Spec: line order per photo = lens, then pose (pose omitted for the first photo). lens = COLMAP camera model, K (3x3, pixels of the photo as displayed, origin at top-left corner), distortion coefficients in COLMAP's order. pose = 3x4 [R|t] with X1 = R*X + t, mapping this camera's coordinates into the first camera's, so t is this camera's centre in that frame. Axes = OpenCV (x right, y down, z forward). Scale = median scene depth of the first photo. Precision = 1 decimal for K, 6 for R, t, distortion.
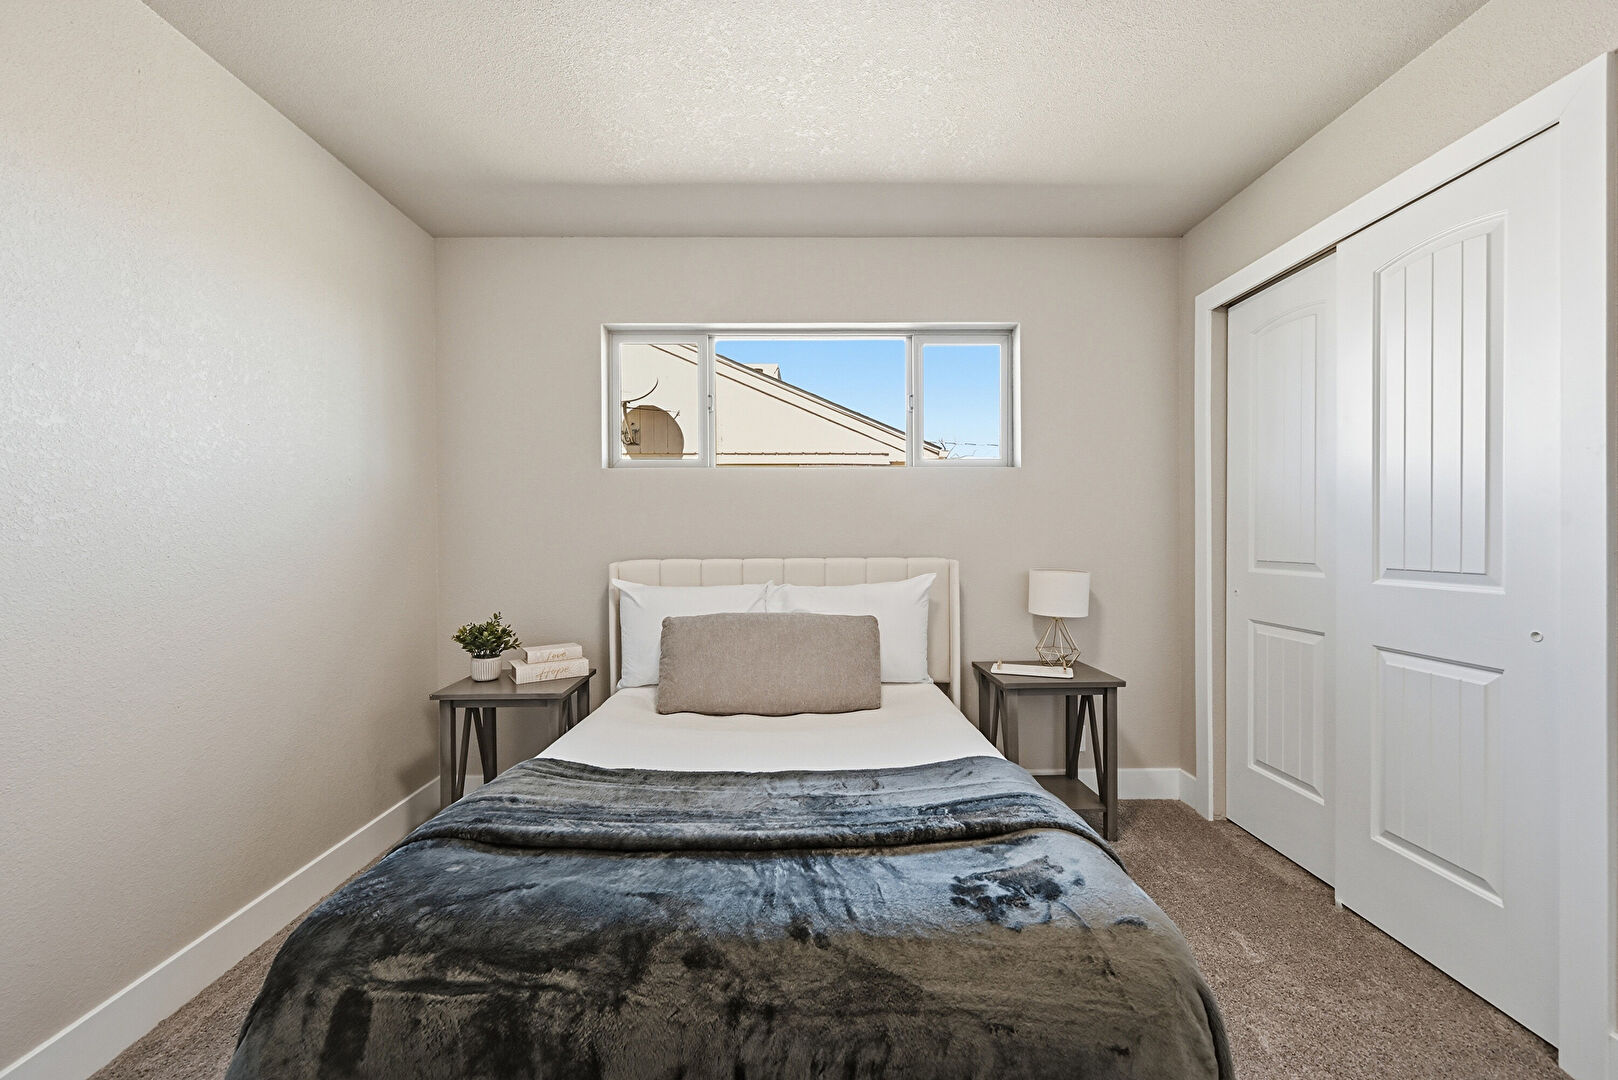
lens RADIAL K [[650.4, 0, 816.1], [0, 650.4, 541.4], [0, 0, 1]] dist [-0.001581, -0.000001]
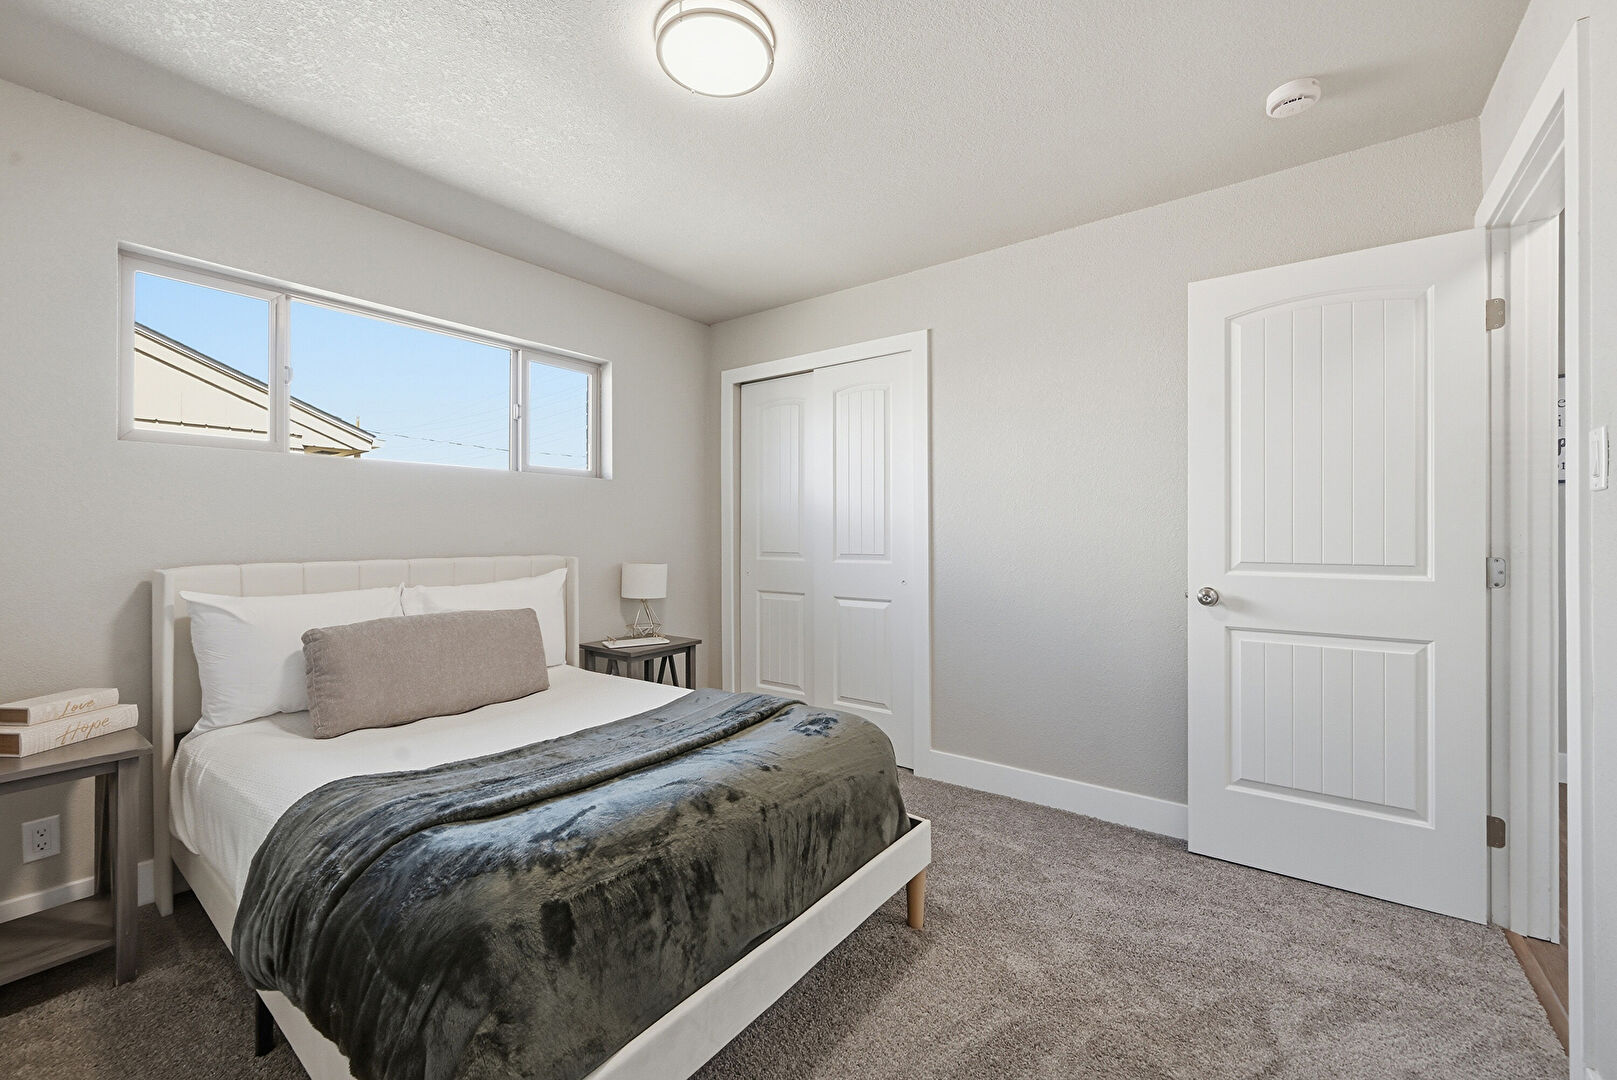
lens RADIAL K [[650.0, 0, 819.2], [0, 650.0, 533.2], [0, 0, 1]] dist [-0.001581, -0.000001]
pose [[0.608209, 0.005078, 0.793760, -0.506259], [0.005141, 0.999933, -0.010337, 0.001395], [-0.793760, 0.010368, 0.608143, -0.060490]]
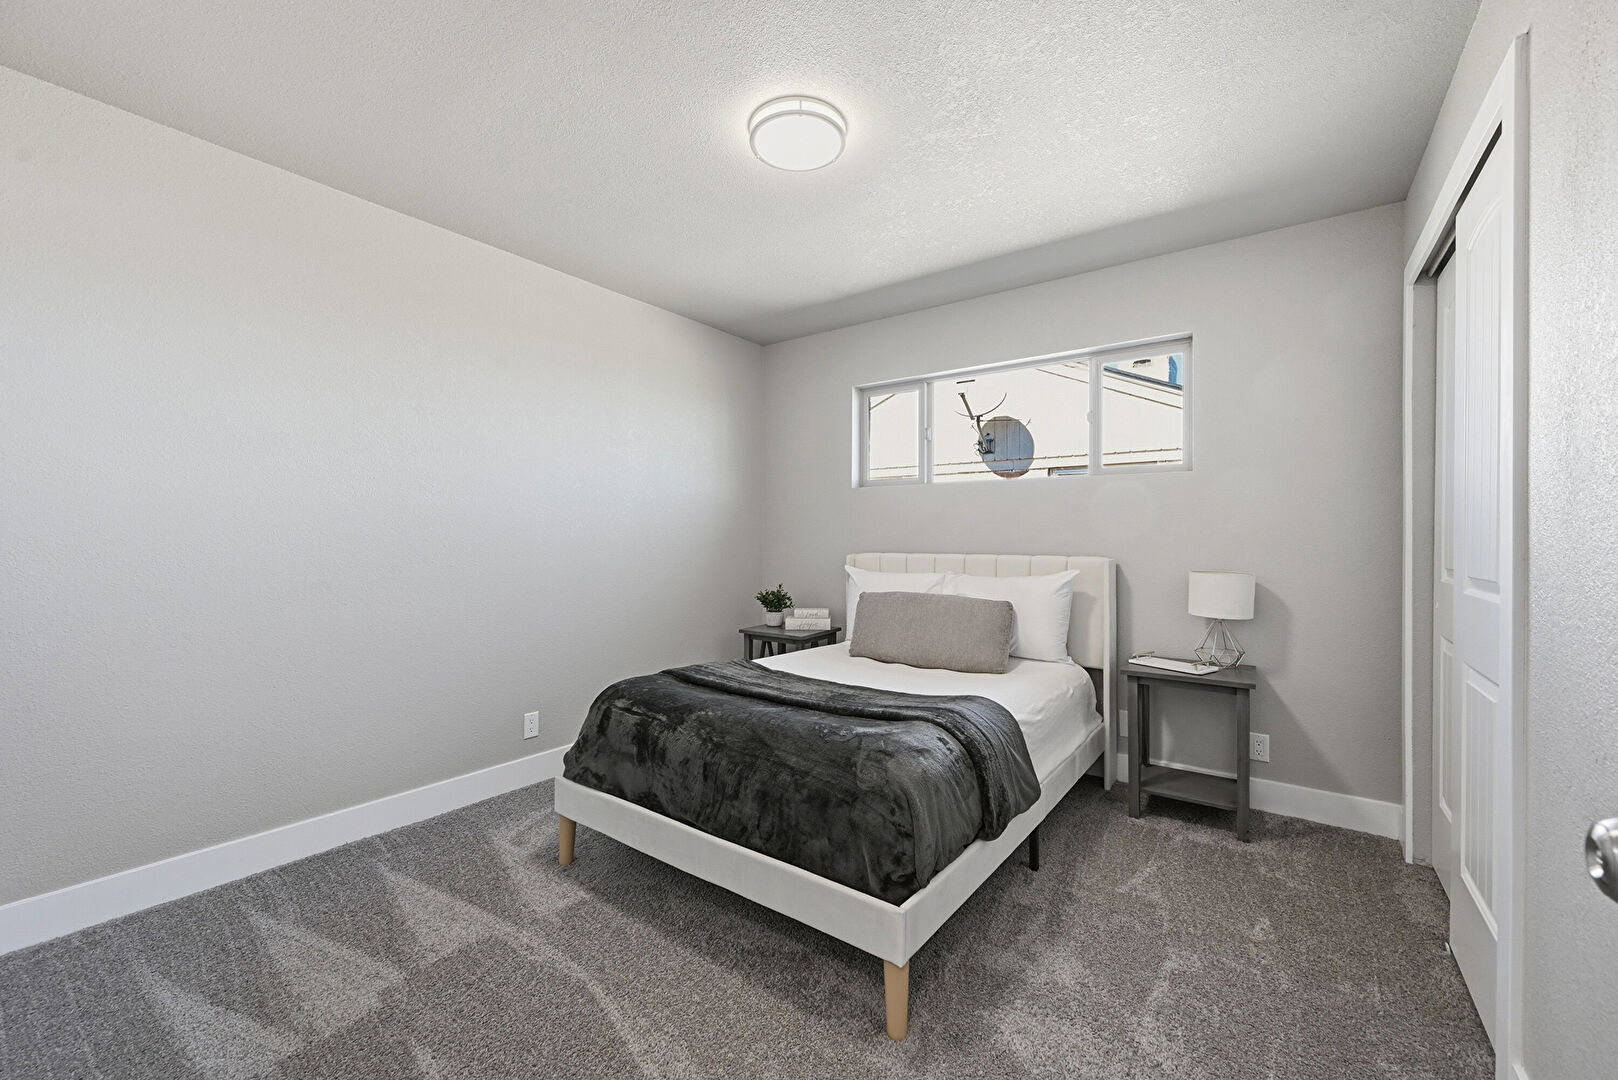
lens RADIAL K [[650.4, 0, 814.3], [0, 650.4, 536.3], [0, 0, 1]] dist [-0.001581, -0.000001]
pose [[0.798094, 0.007888, -0.602482, 0.556656], [-0.012133, 0.999922, -0.002981, -0.001935], [0.602411, 0.009689, 0.798127, -0.221694]]
